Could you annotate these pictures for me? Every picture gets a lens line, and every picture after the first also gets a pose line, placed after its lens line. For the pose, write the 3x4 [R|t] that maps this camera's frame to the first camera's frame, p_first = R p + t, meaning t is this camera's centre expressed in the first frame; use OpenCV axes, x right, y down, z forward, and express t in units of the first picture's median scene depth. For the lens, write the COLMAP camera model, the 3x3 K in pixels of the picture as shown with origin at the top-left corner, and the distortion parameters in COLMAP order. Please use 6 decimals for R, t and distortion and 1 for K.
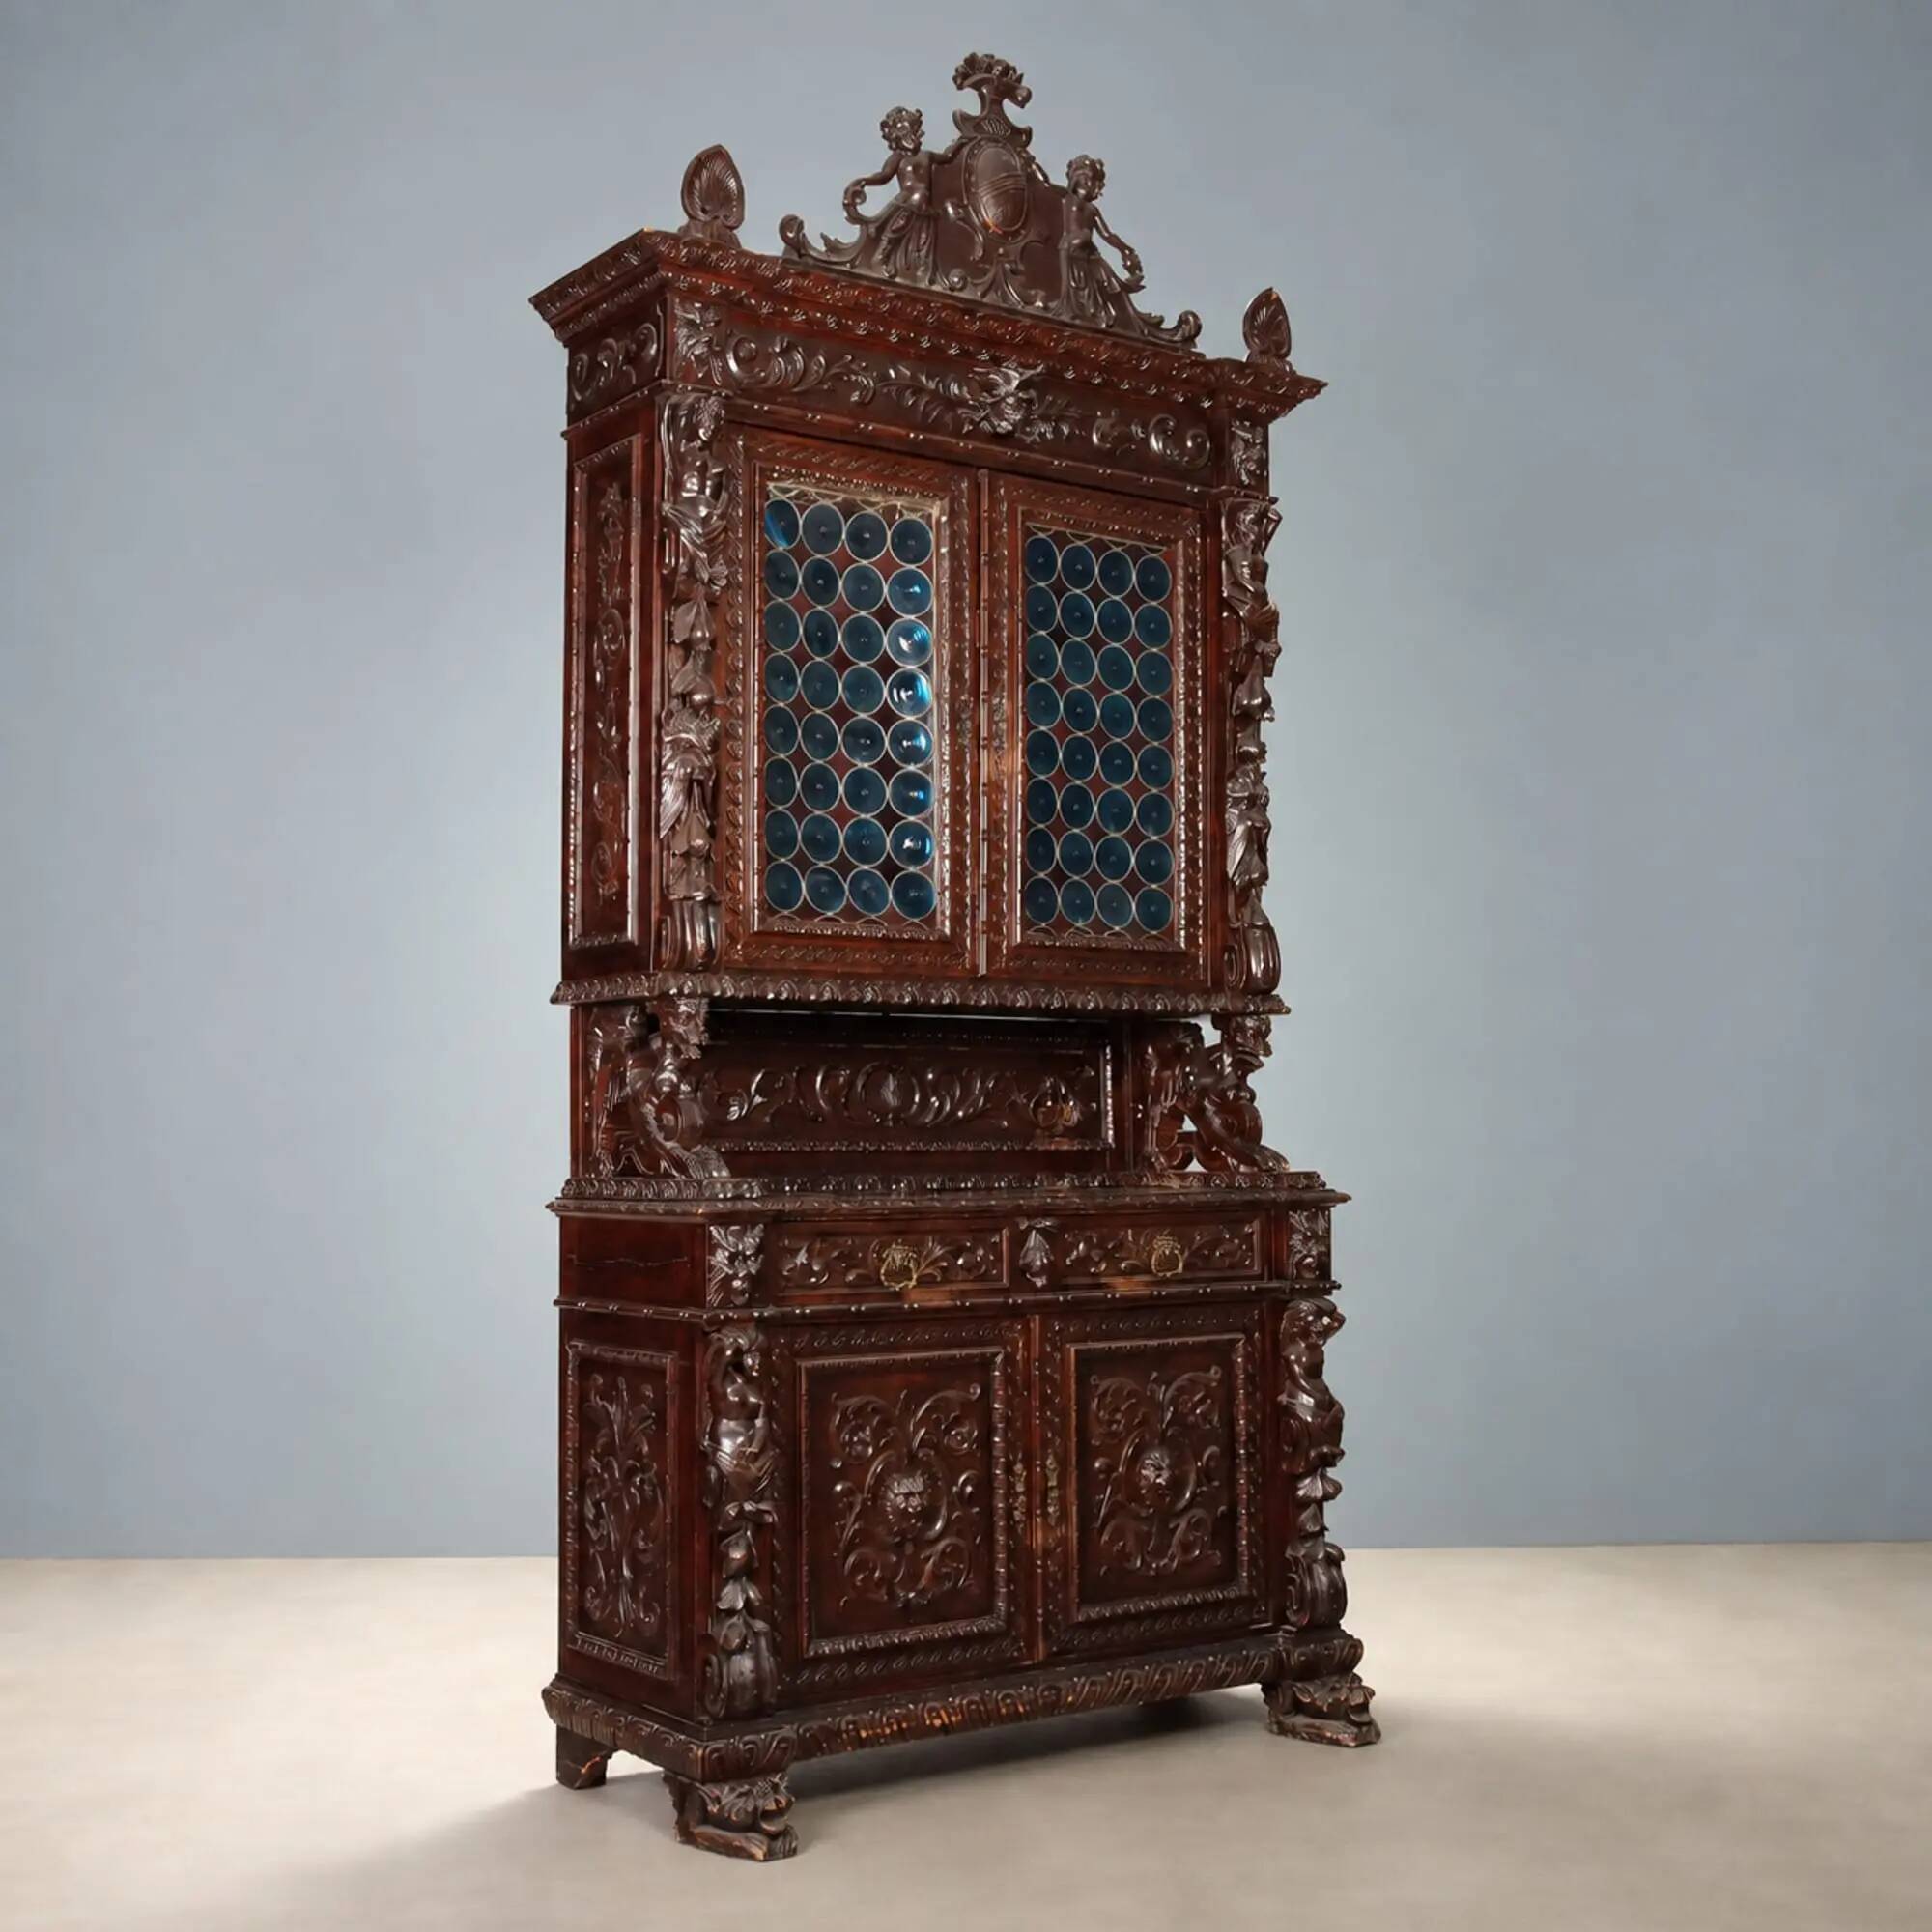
lens RADIAL K [[2640.1, 0, 988.3], [0, 2640.1, 949.2], [0, 0, 1]] dist [0.025165, 0.000000]
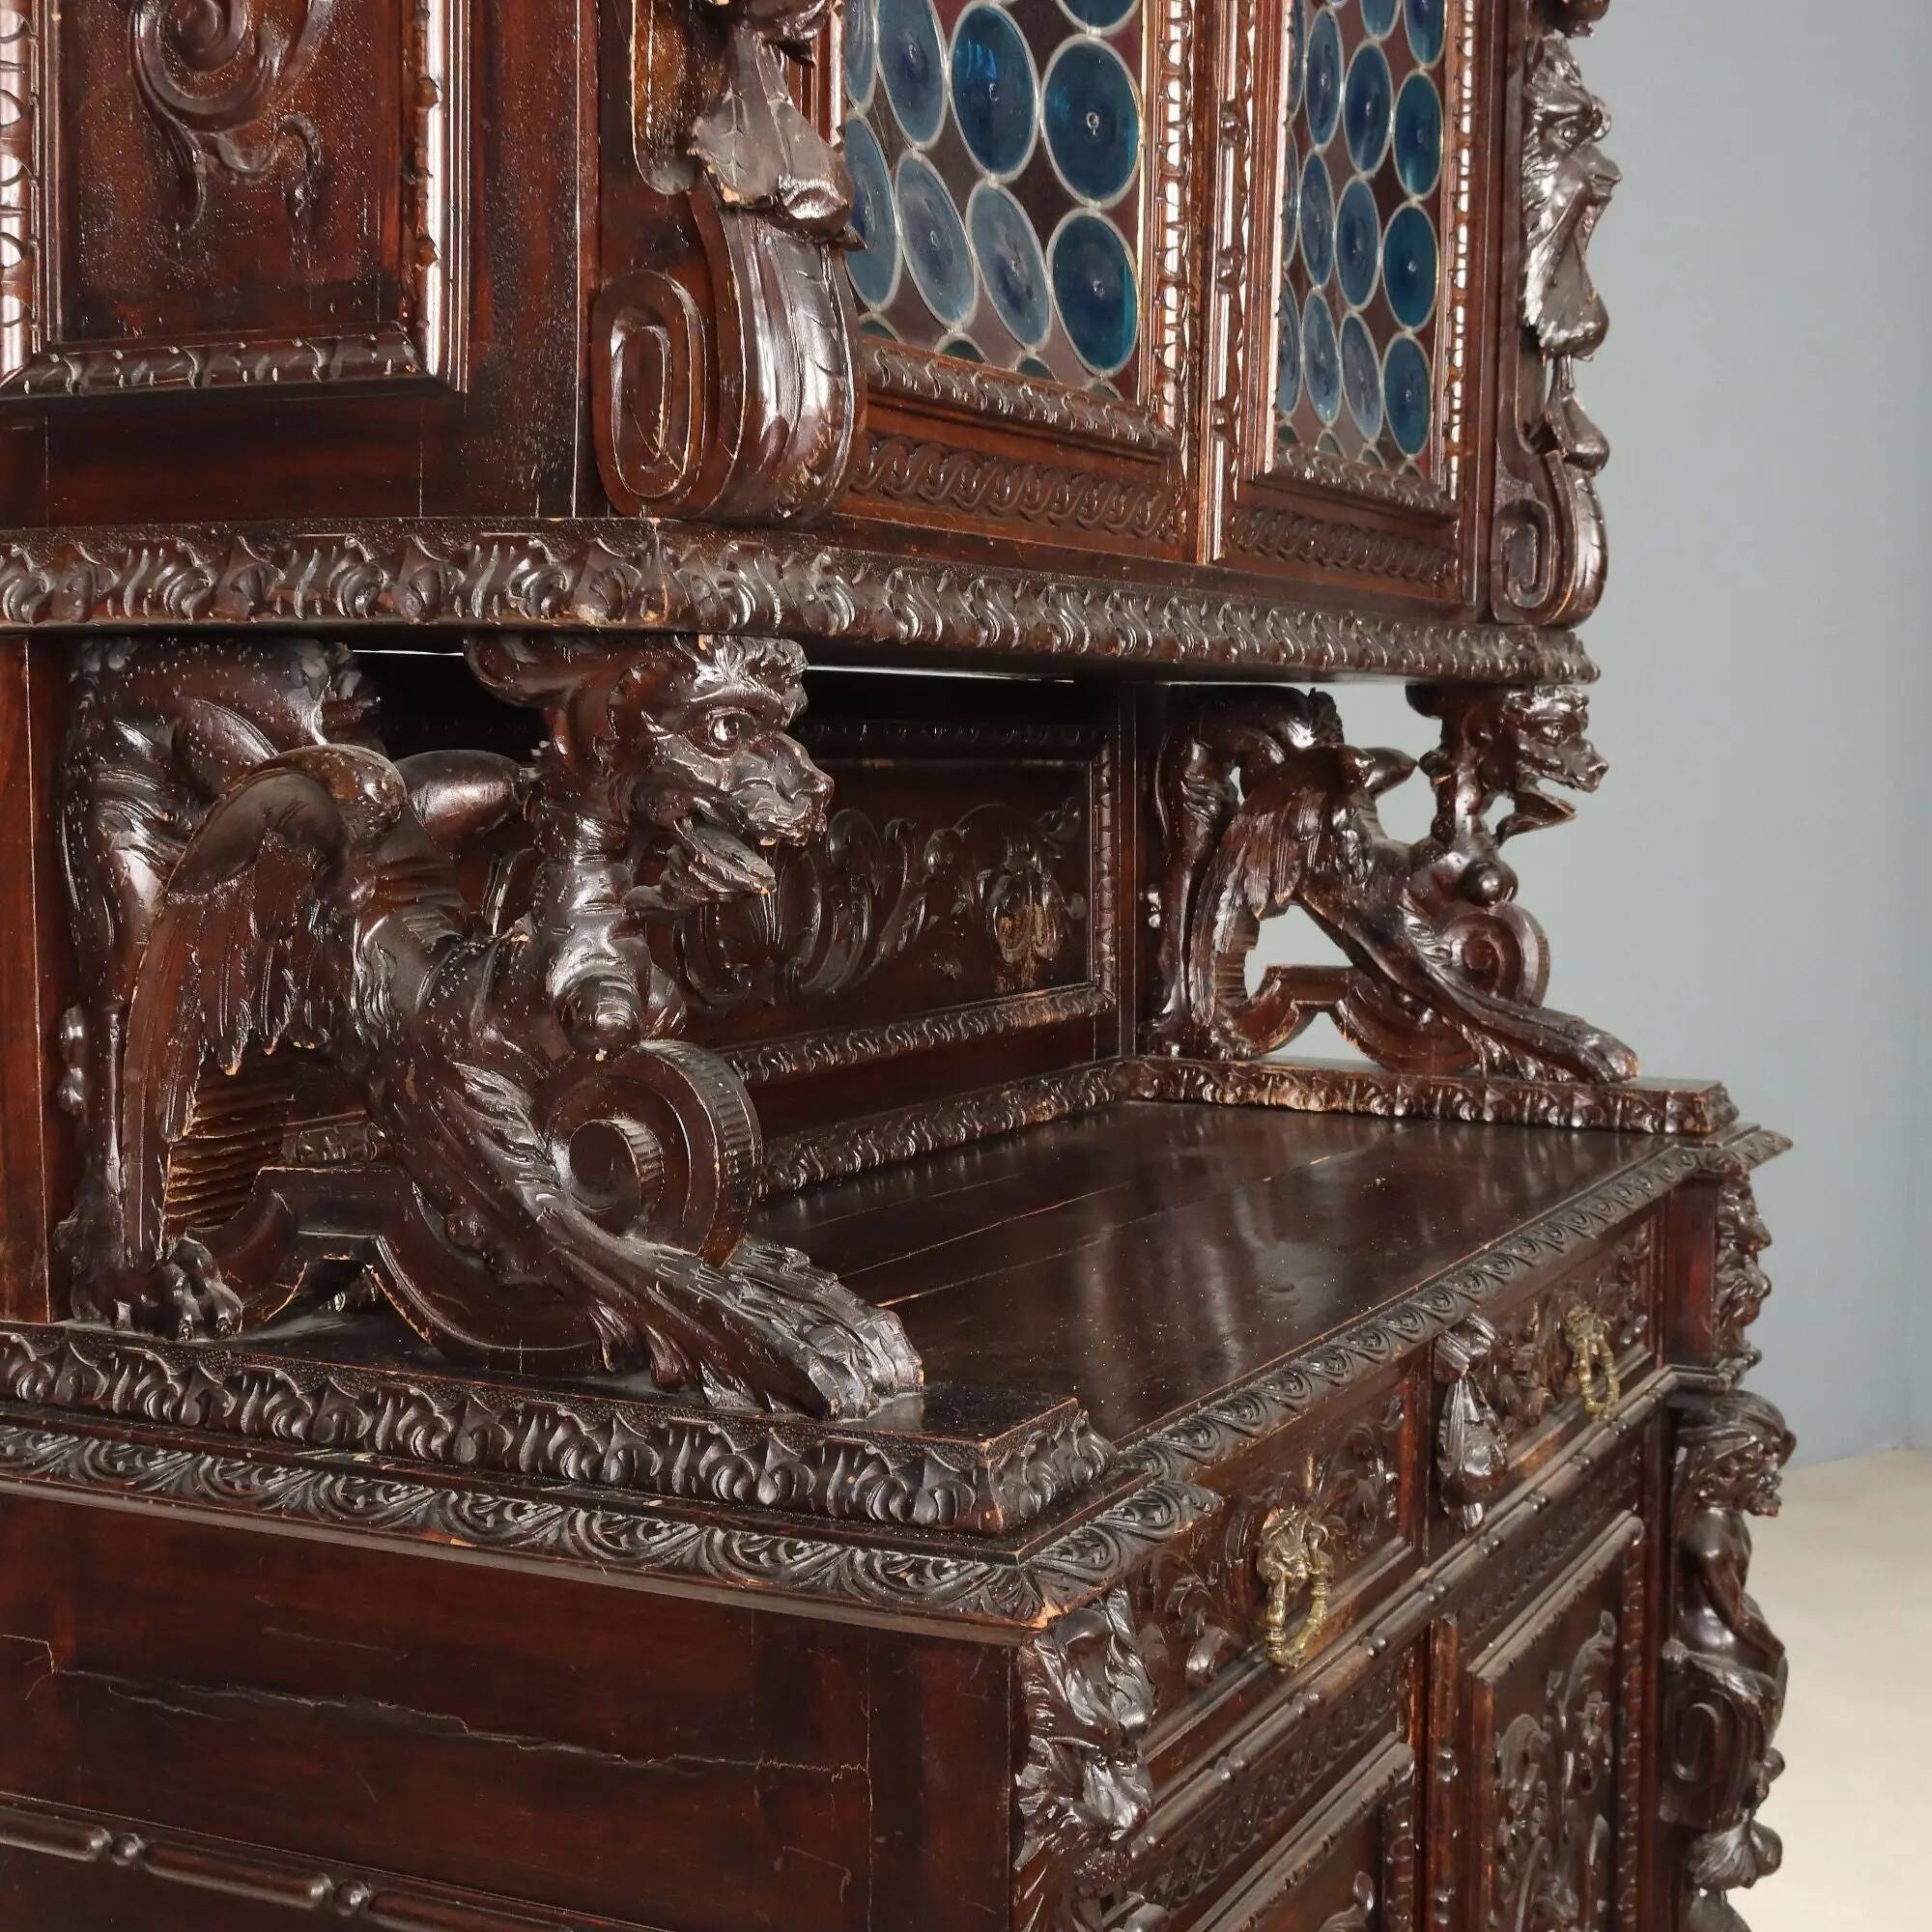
lens RADIAL K [[2996.5, 0, 958.8], [0, 2996.5, 967.4], [0, 0, 1]] dist [-0.000927, 0.000000]
pose [[0.884925, -0.022860, 0.465171, -0.200239], [-0.049442, 0.988540, 0.142636, 0.007561], [-0.463101, -0.149221, 0.873654, 0.685350]]
